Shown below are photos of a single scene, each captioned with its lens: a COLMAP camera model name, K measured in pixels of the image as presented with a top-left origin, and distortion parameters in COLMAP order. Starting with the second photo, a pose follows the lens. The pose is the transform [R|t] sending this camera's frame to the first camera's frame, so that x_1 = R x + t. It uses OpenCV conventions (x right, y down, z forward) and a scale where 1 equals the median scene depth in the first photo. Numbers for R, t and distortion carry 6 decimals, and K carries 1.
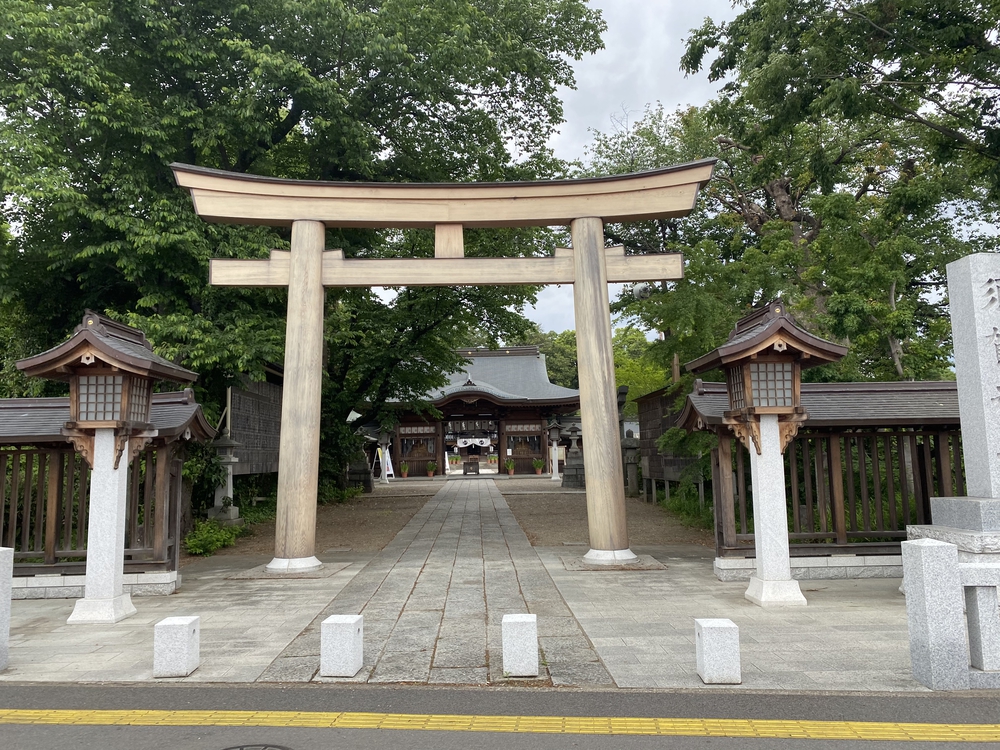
lens RADIAL K [[739.7, 0, 500.0], [0, 739.7, 375.0], [0, 0, 1]] dist [-0.001870, -0.000892]
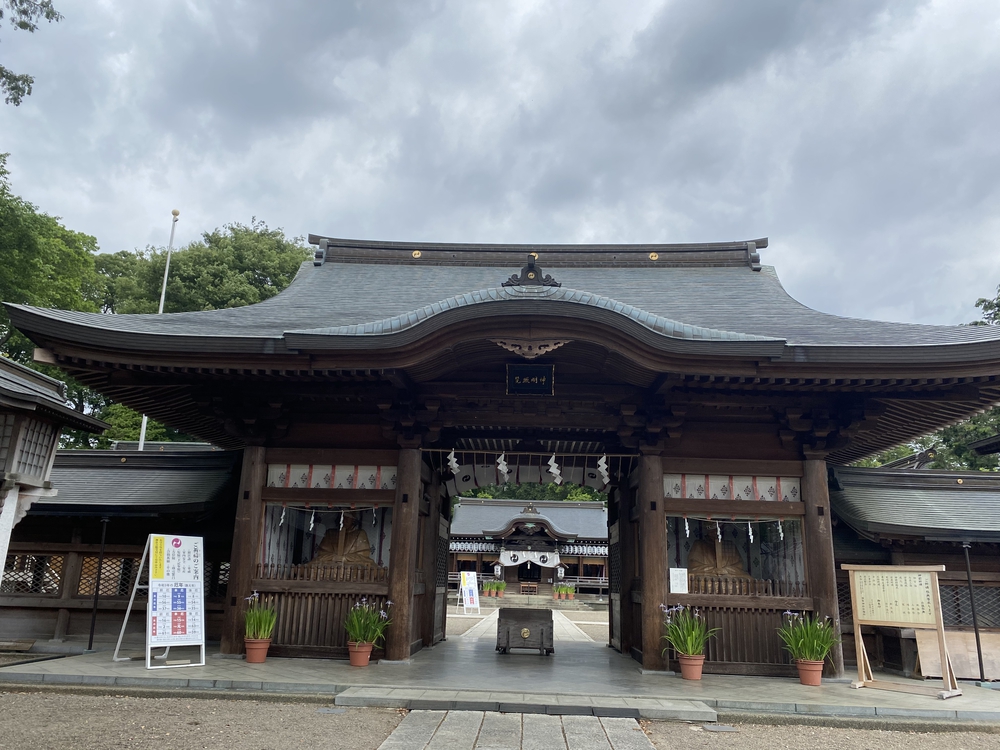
lens RADIAL K [[739.7, 0, 500.0], [0, 739.7, 375.0], [0, 0, 1]] dist [-0.001870, -0.000892]
pose [[0.995939, 0.036546, -0.082279, -0.029274], [-0.049458, 0.985743, -0.160824, 0.078190], [0.075228, 0.164241, 0.983548, 0.732294]]
